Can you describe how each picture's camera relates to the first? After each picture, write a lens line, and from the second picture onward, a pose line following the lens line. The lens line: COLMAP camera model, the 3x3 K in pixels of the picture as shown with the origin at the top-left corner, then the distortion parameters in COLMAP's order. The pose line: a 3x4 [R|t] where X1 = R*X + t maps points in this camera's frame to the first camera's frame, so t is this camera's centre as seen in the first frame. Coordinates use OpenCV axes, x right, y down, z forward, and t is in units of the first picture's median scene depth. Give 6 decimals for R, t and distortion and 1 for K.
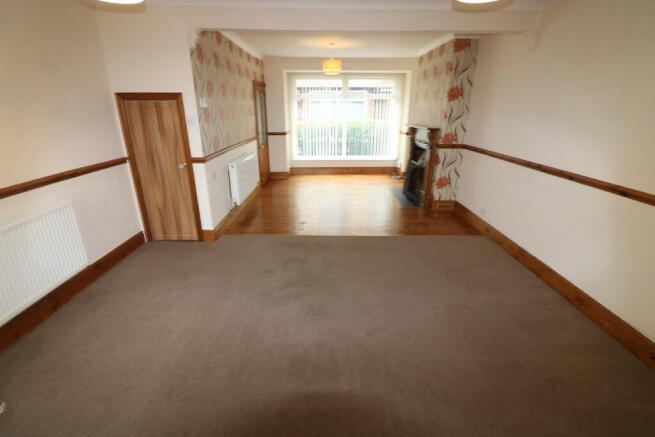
lens RADIAL K [[304.8, 0, 328.5], [0, 304.8, 216.6], [0, 0, 1]] dist [-0.008021, -0.007114]
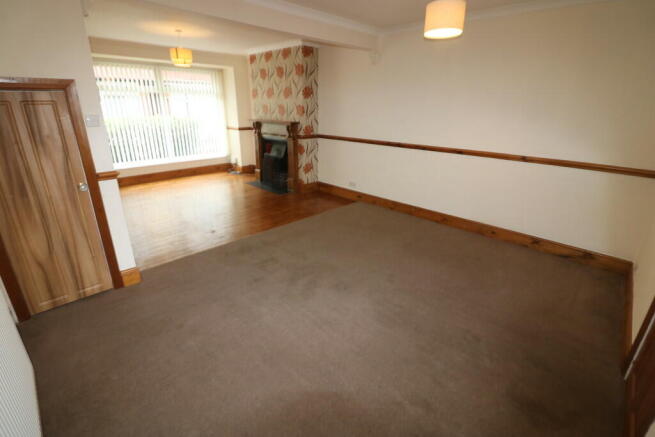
lens RADIAL K [[304.8, 0, 326.3], [0, 304.8, 216.4], [0, 0, 1]] dist [-0.008021, -0.007114]
pose [[0.707259, -0.237729, 0.665785, -0.411140], [0.229929, 0.967915, 0.101357, -0.034466], [-0.668519, 0.081398, 0.739227, 0.100655]]
